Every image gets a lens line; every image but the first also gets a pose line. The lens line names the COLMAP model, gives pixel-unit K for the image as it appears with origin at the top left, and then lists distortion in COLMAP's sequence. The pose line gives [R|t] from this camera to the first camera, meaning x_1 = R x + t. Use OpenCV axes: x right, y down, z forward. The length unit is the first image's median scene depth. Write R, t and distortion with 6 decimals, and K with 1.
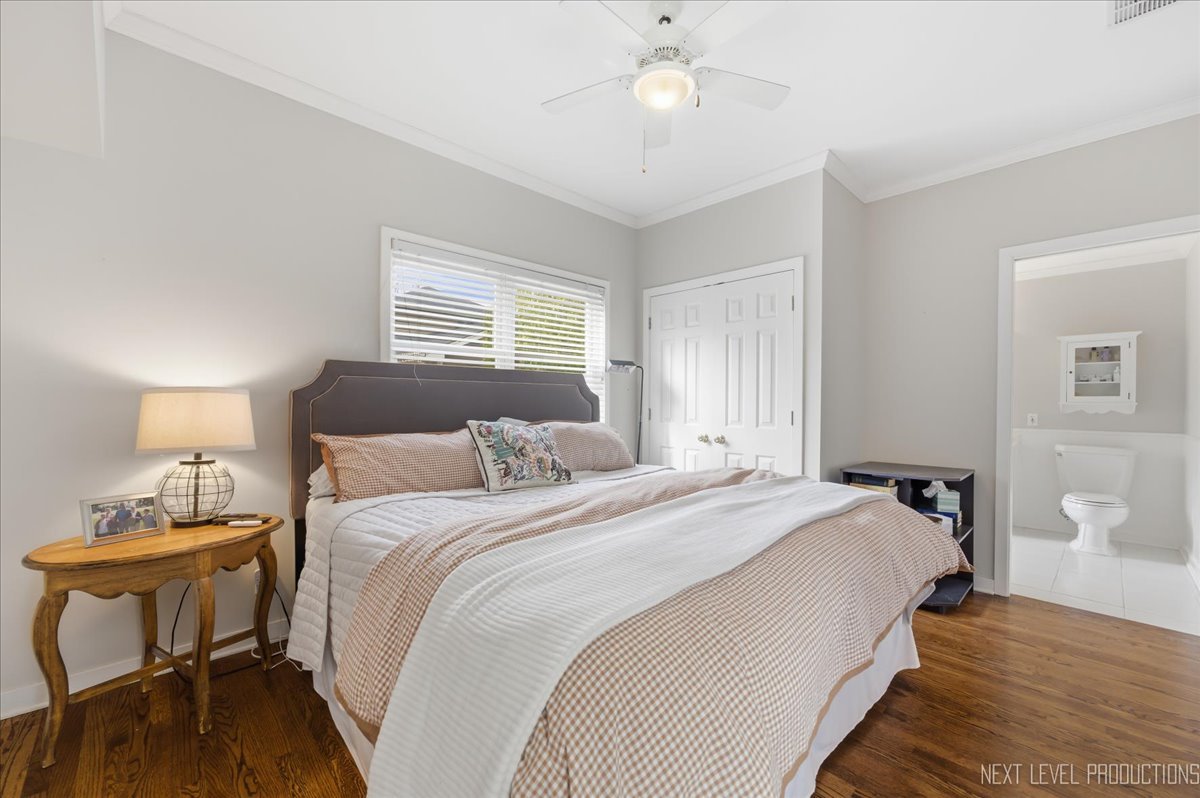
lens RADIAL K [[471.4, 0, 599.7], [0, 471.4, 404.8], [0, 0, 1]] dist [0.001365, 0.000075]
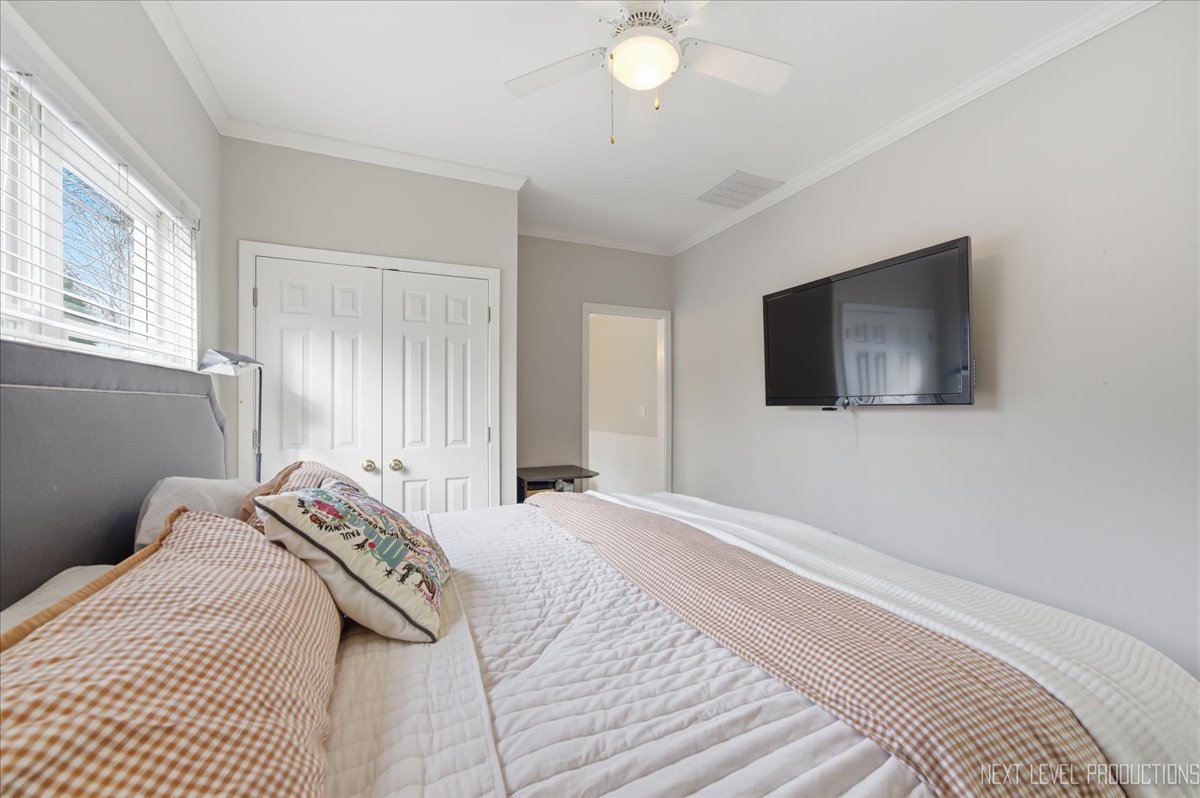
lens RADIAL K [[471.4, 0, 594.8], [0, 471.4, 399.7], [0, 0, 1]] dist [0.001365, 0.000075]
pose [[0.379277, 0.003448, 0.925277, -0.358678], [0.008307, 0.999940, -0.007131, -0.029670], [-0.925246, 0.010391, 0.379226, 0.391148]]
